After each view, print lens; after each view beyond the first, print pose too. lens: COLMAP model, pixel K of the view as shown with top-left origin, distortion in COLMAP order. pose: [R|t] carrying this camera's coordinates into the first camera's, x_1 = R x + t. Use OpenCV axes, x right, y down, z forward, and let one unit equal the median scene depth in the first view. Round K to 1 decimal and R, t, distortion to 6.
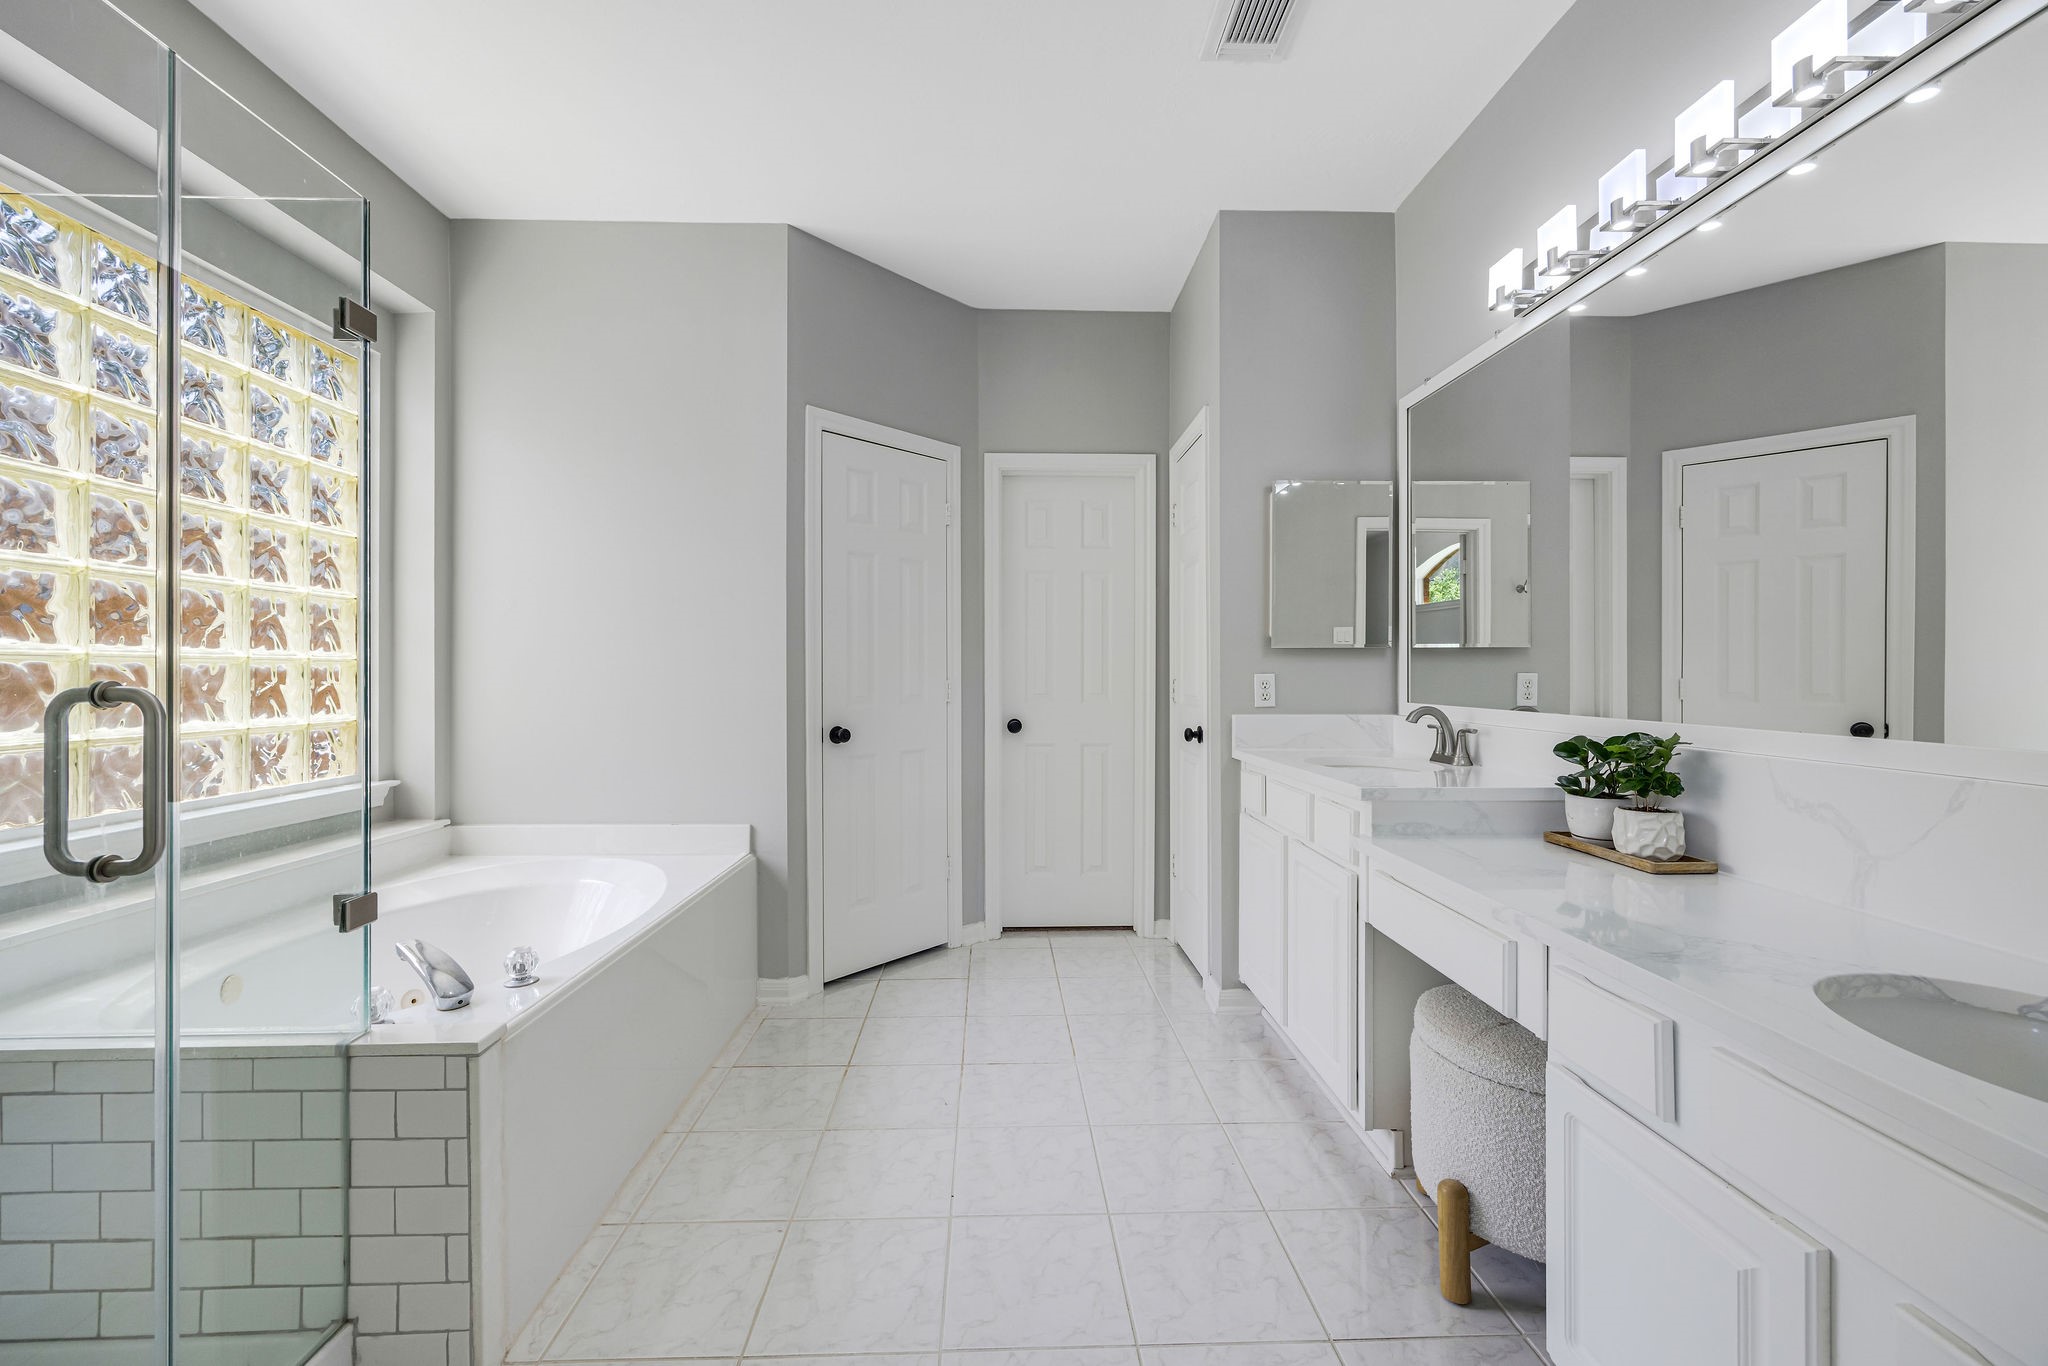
lens RADIAL K [[868.7, 0, 1015.6], [0, 868.7, 673.7], [0, 0, 1]] dist [0.011063, -0.000947]
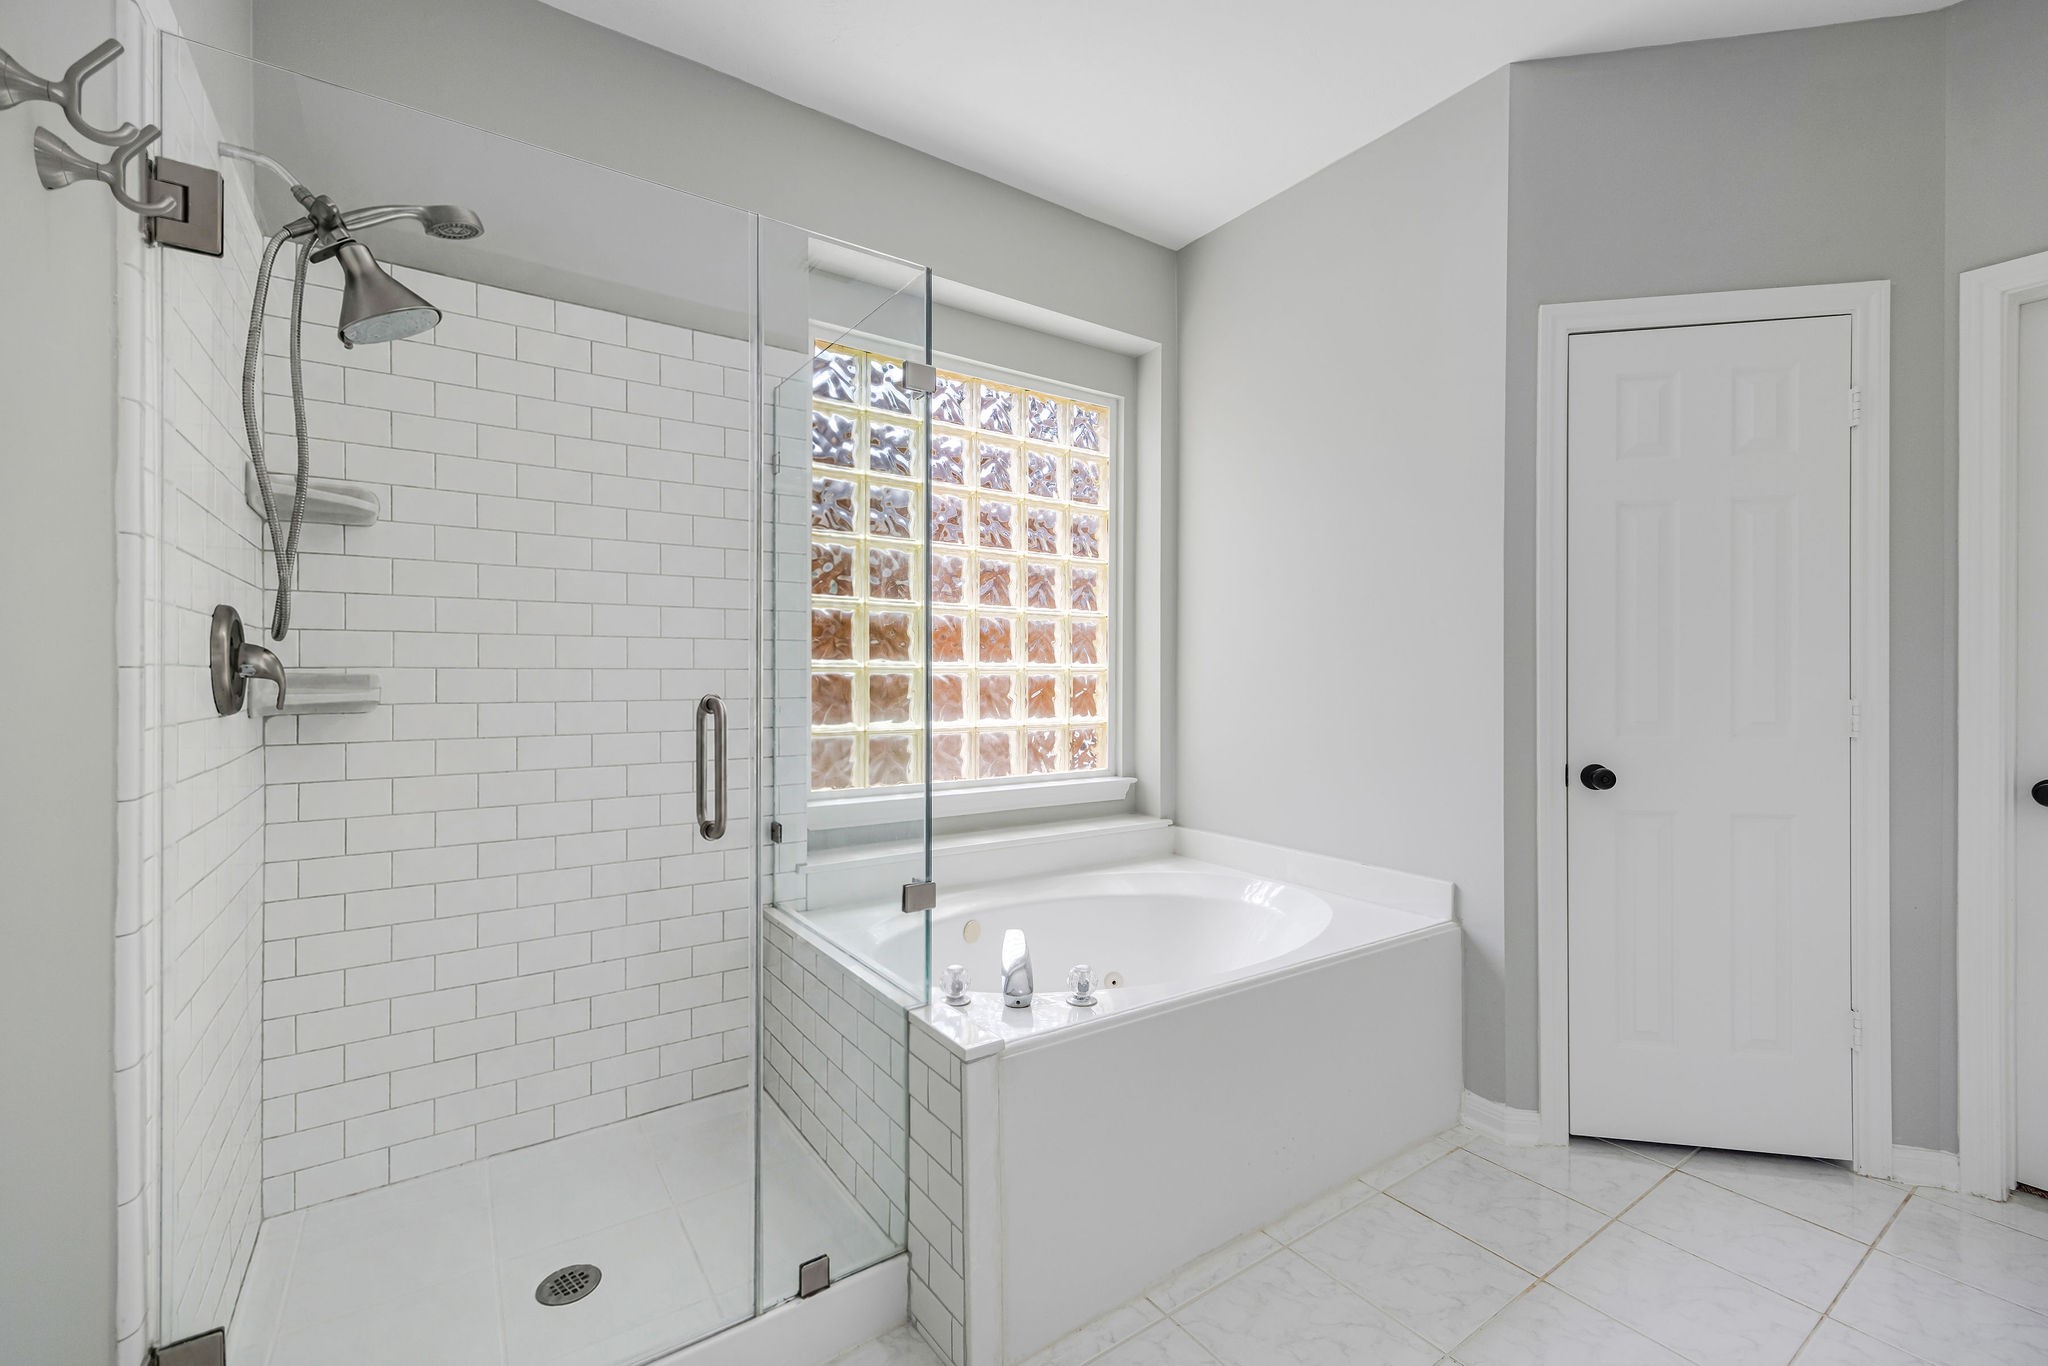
lens RADIAL K [[868.7, 0, 1018.5], [0, 868.7, 682.3], [0, 0, 1]] dist [0.011063, -0.000947]
pose [[0.524957, 0.008258, -0.851089, 0.152214], [-0.004461, 0.999966, 0.006951, -0.007434], [0.851117, 0.000148, 0.524976, 0.287948]]
